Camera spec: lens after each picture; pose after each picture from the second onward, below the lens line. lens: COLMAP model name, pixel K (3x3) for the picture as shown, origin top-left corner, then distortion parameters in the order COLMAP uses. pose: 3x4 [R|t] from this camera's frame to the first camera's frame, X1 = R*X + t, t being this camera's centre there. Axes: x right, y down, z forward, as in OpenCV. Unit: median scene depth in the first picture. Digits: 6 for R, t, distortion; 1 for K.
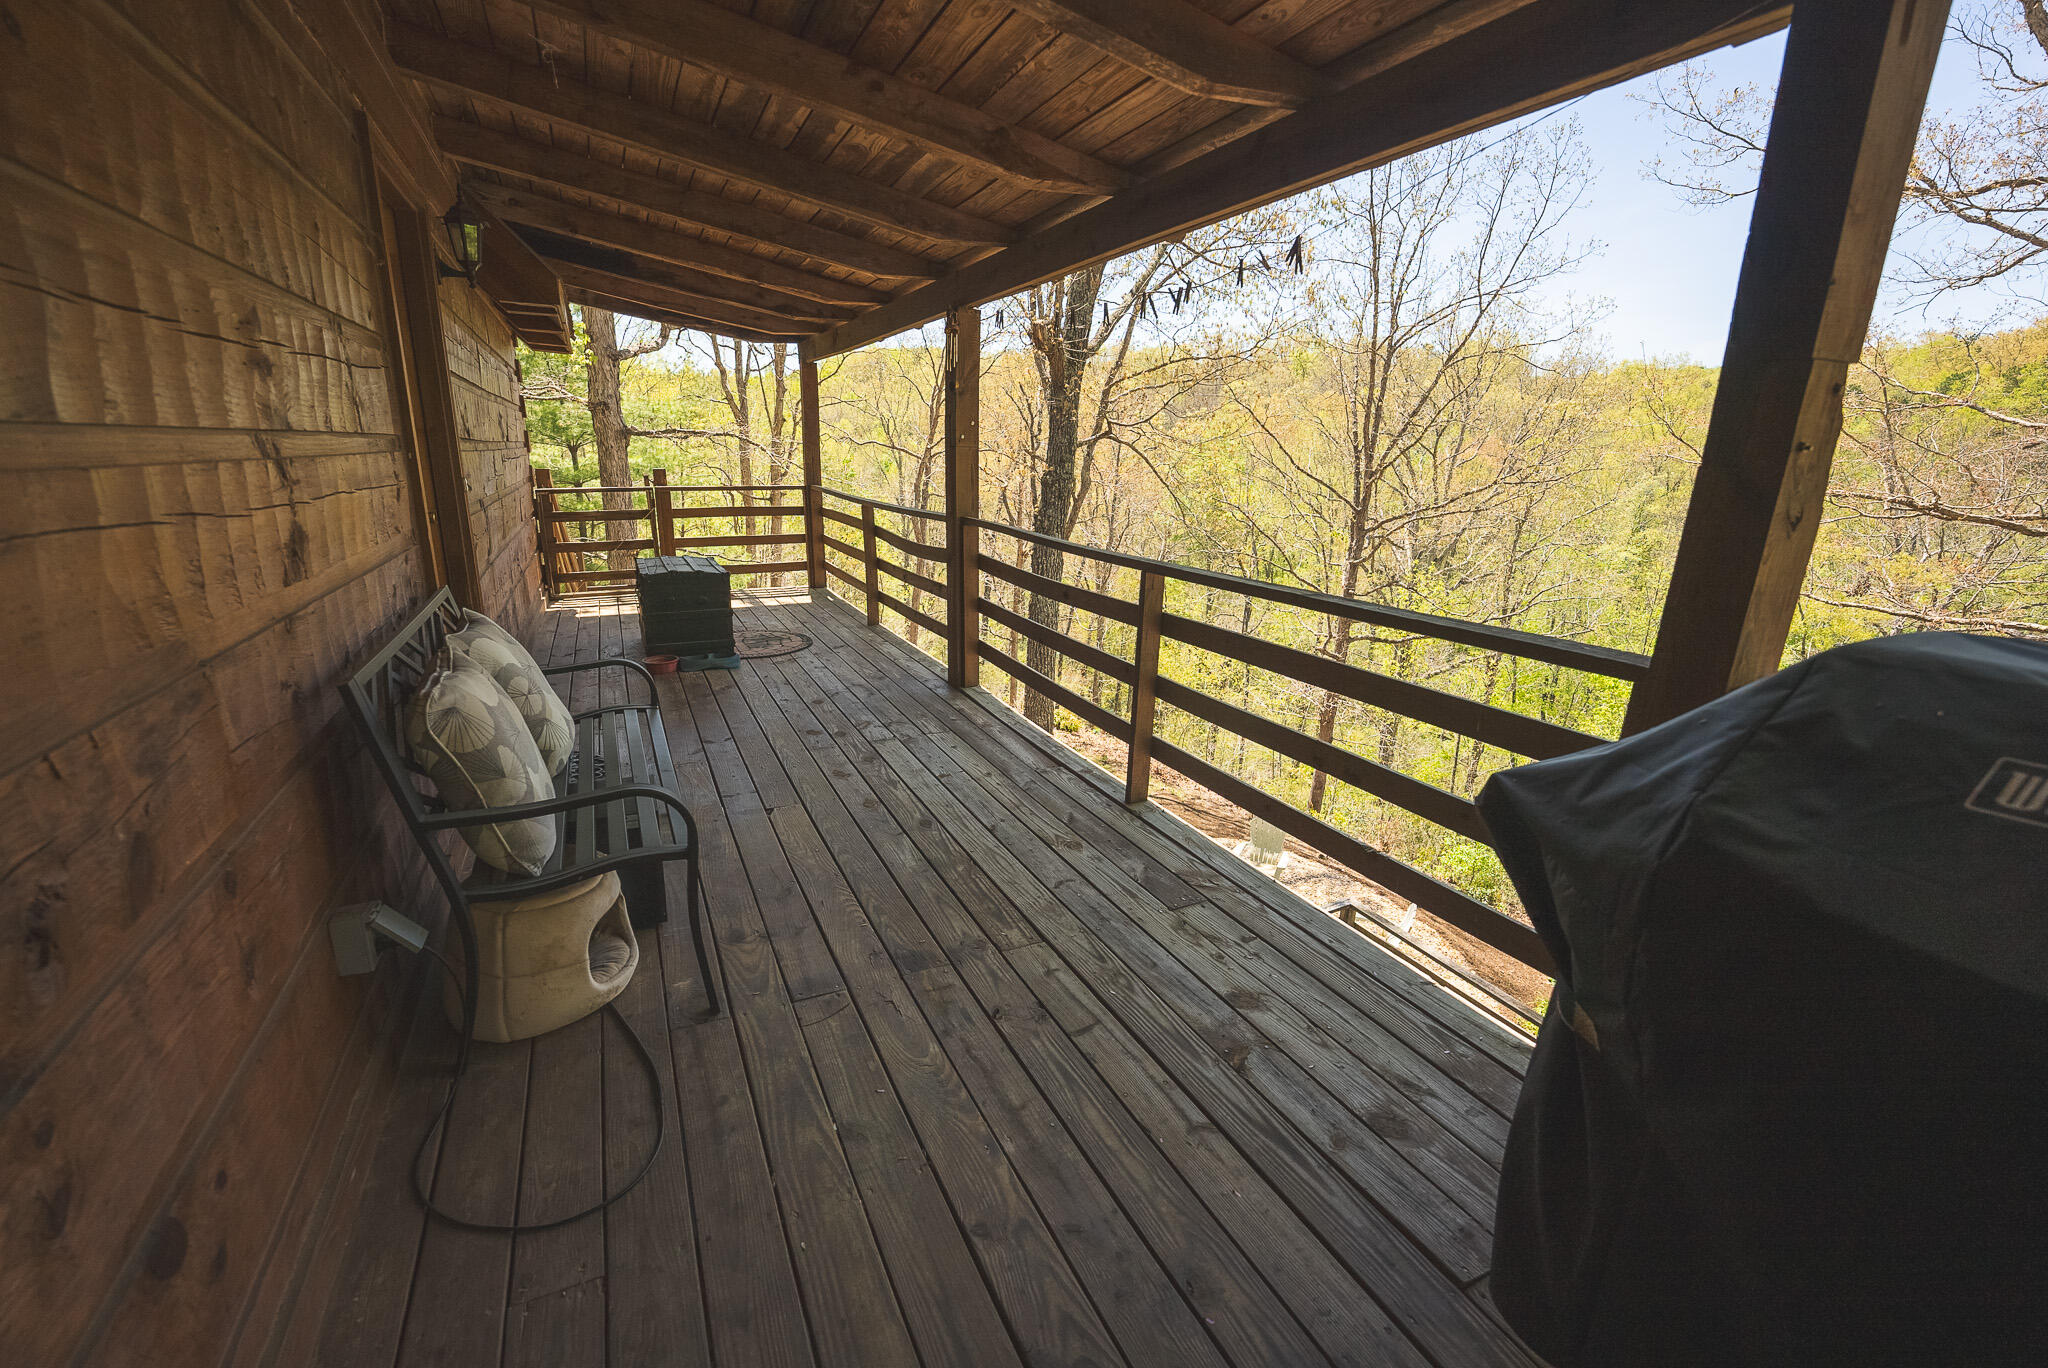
lens RADIAL K [[866.5, 0, 1024.0], [0, 866.5, 684.0], [0, 0, 1]] dist [-0.028092, 0.003535]
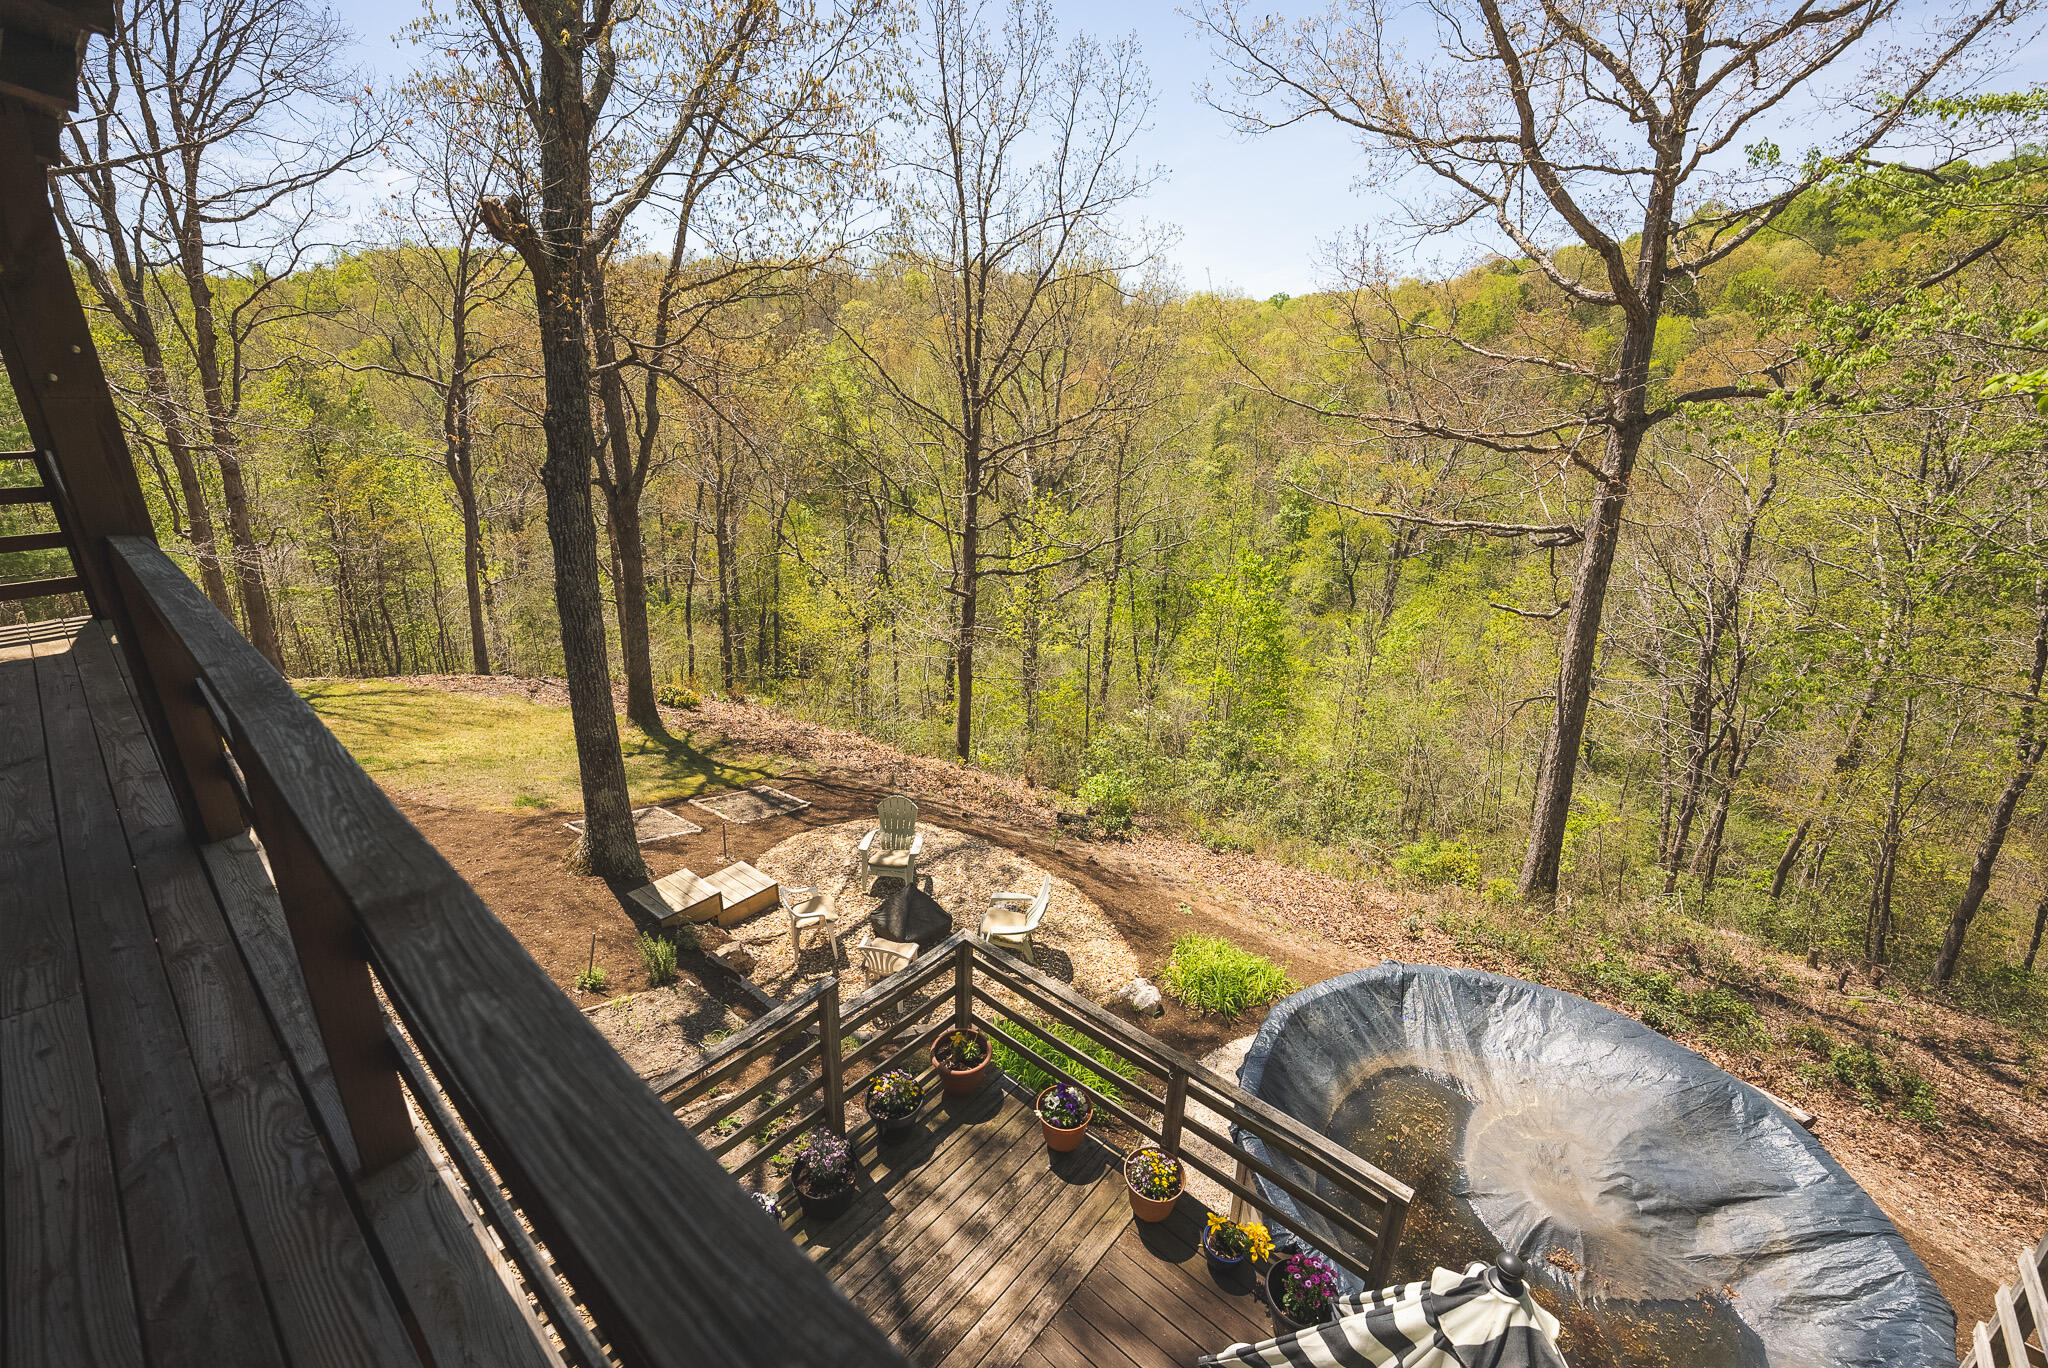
lens RADIAL K [[846.3, 0, 1045.6], [0, 846.3, 685.7], [0, 0, 1]] dist [-0.022557, 0.000542]
pose [[0.911434, -0.138533, 0.387422, 0.061794], [0.103015, 0.988456, 0.111099, -0.026815], [-0.398341, -0.061349, 0.915184, 0.084987]]
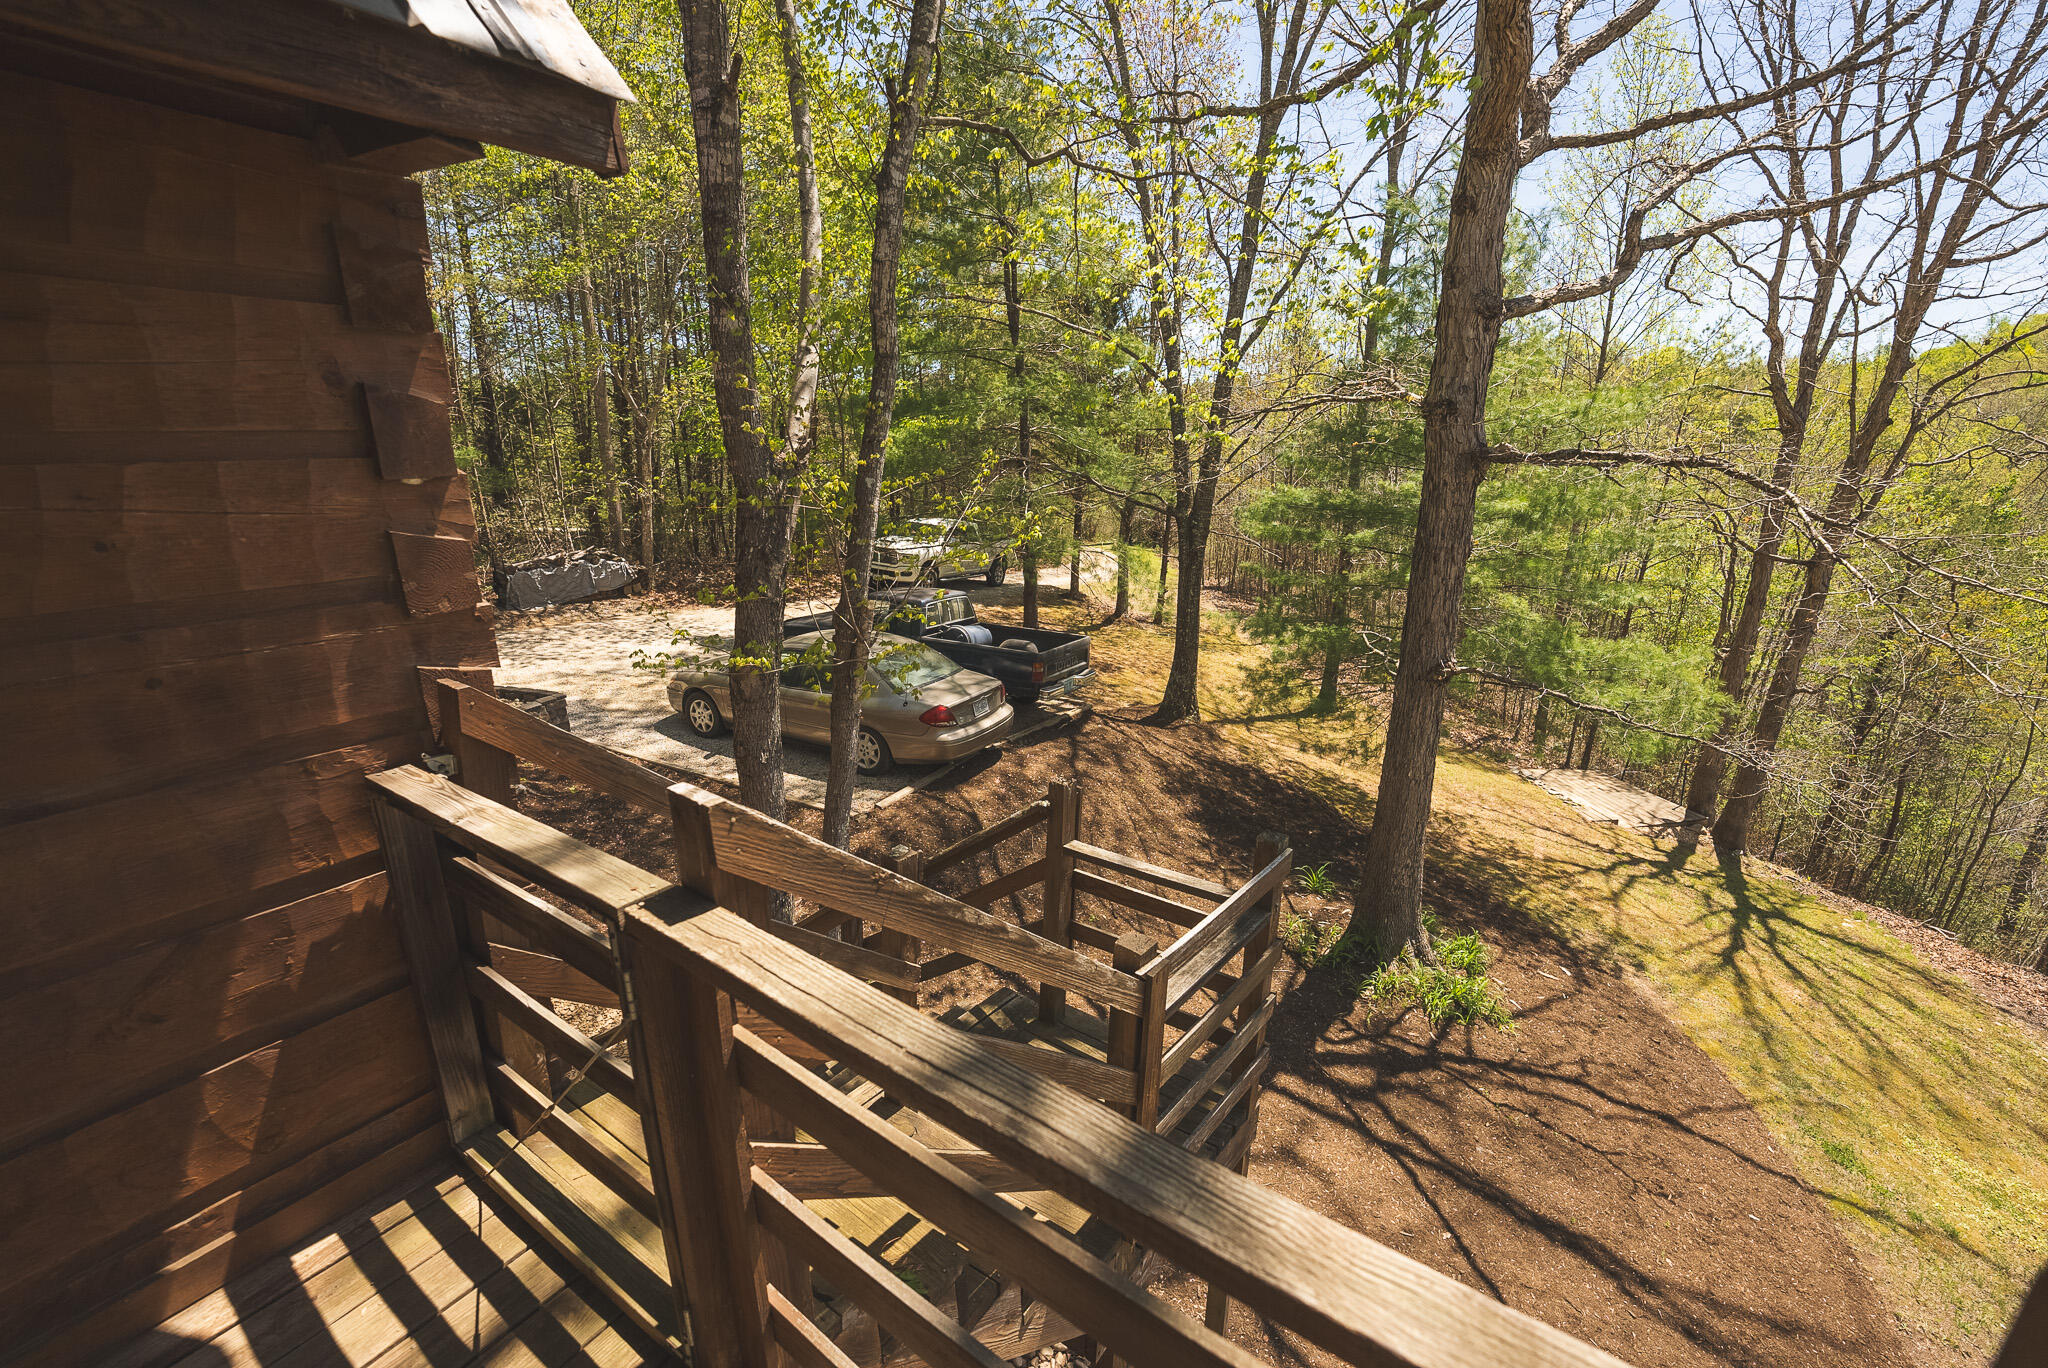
lens RADIAL K [[846.3, 0, 1045.6], [0, 846.3, 685.7], [0, 0, 1]] dist [-0.022557, 0.000542]
pose [[0.512466, 0.207038, -0.833375, -0.117011], [-0.211742, 0.970999, 0.111023, -0.125029], [0.832192, 0.119565, 0.541442, 0.412731]]
